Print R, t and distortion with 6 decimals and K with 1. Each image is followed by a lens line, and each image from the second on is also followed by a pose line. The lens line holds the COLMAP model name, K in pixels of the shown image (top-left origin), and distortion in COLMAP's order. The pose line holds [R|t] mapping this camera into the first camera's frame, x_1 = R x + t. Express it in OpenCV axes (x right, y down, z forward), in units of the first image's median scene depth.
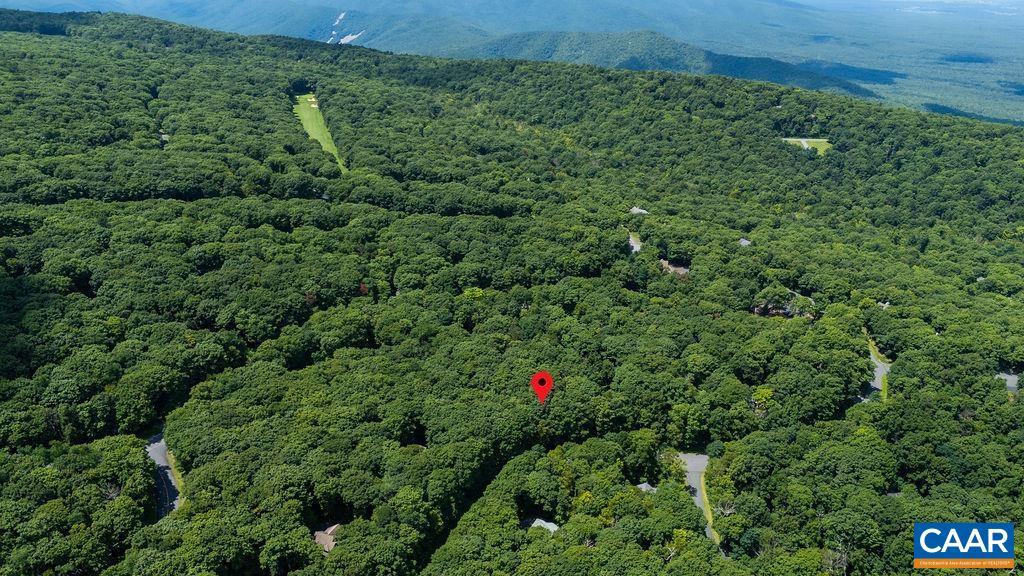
lens RADIAL K [[754.7, 0, 512.0], [0, 754.7, 288.0], [0, 0, 1]] dist [0.075330, -0.077241]
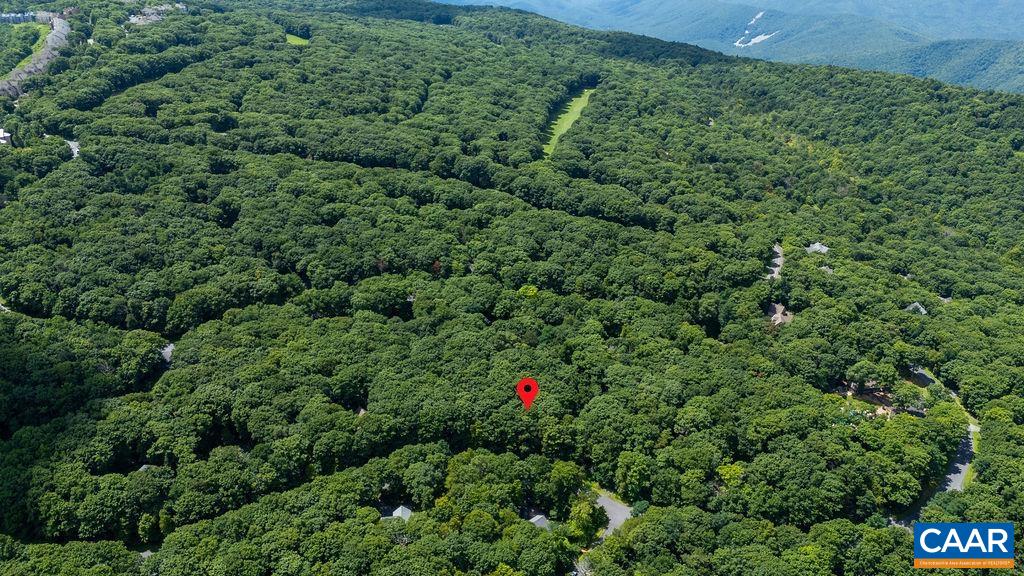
lens RADIAL K [[754.7, 0, 512.0], [0, 754.7, 288.0], [0, 0, 1]] dist [0.075330, -0.077241]
pose [[0.858430, 0.203612, -0.470787, 0.345137], [-0.202748, 0.977785, 0.053196, -0.039793], [0.471160, 0.049786, 0.880641, 0.091953]]
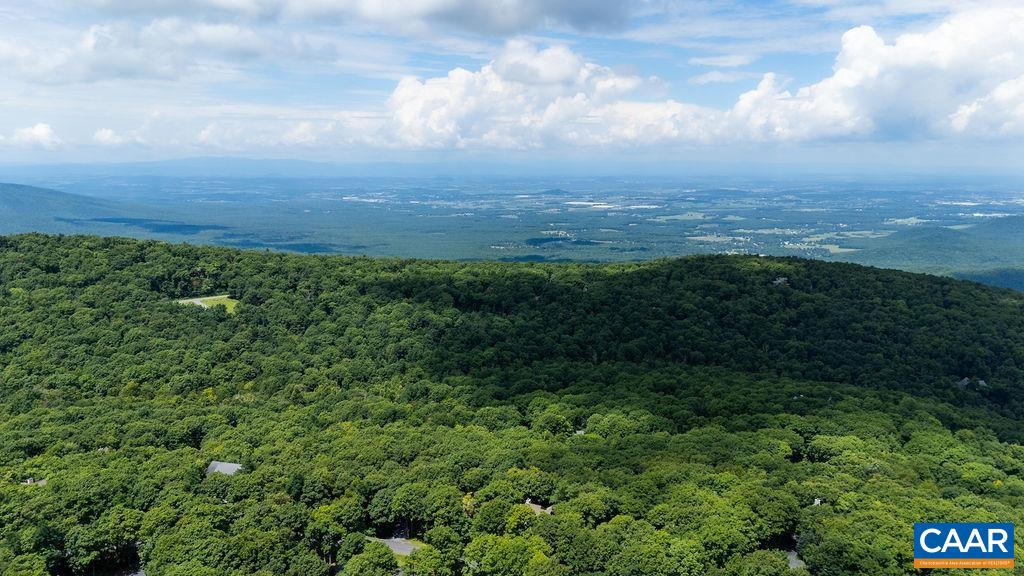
lens RADIAL K [[754.7, 0, 512.0], [0, 754.7, 288.0], [0, 0, 1]] dist [0.075330, -0.077241]
pose [[0.661905, -0.125682, 0.738976, 0.081673], [0.298089, 0.948673, -0.105654, -0.068109], [-0.687768, 0.290213, 0.665396, 0.543273]]
